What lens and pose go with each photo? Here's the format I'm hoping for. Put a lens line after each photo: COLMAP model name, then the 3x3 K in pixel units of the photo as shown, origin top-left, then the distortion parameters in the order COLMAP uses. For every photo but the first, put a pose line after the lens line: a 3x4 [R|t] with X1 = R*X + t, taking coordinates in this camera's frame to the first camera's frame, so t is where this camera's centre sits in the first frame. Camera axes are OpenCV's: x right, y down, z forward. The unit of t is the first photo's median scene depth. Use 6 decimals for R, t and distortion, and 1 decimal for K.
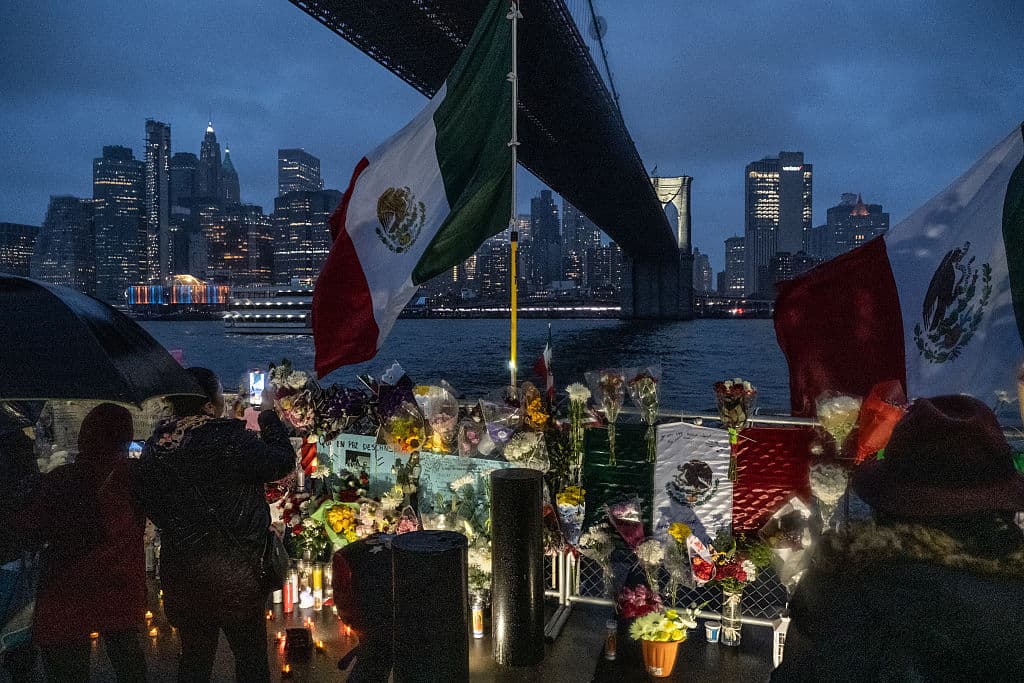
lens RADIAL K [[899.2, 0, 512.0], [0, 899.2, 341.5], [0, 0, 1]] dist [-0.013094, -0.008275]
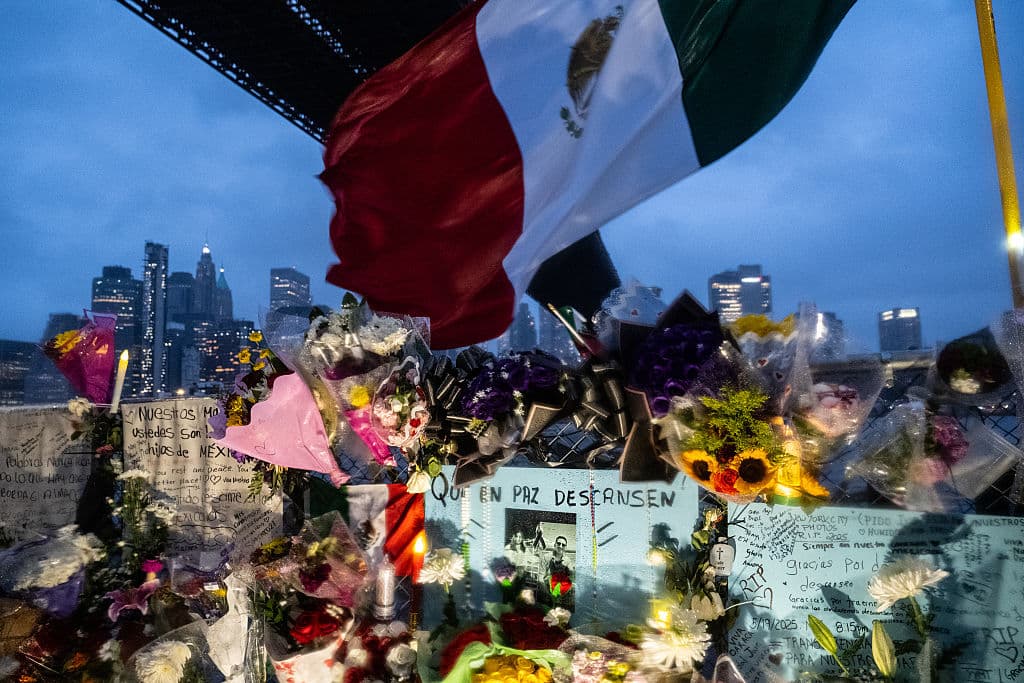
lens RADIAL K [[805.3, 0, 512.0], [0, 805.3, 341.5], [0, 0, 1]] dist [-0.012099, -0.002222]
pose [[0.998970, -0.011439, 0.043909, -0.190569], [0.017402, 0.990288, -0.137938, 0.093679], [-0.041905, 0.138560, 0.989467, 0.616794]]
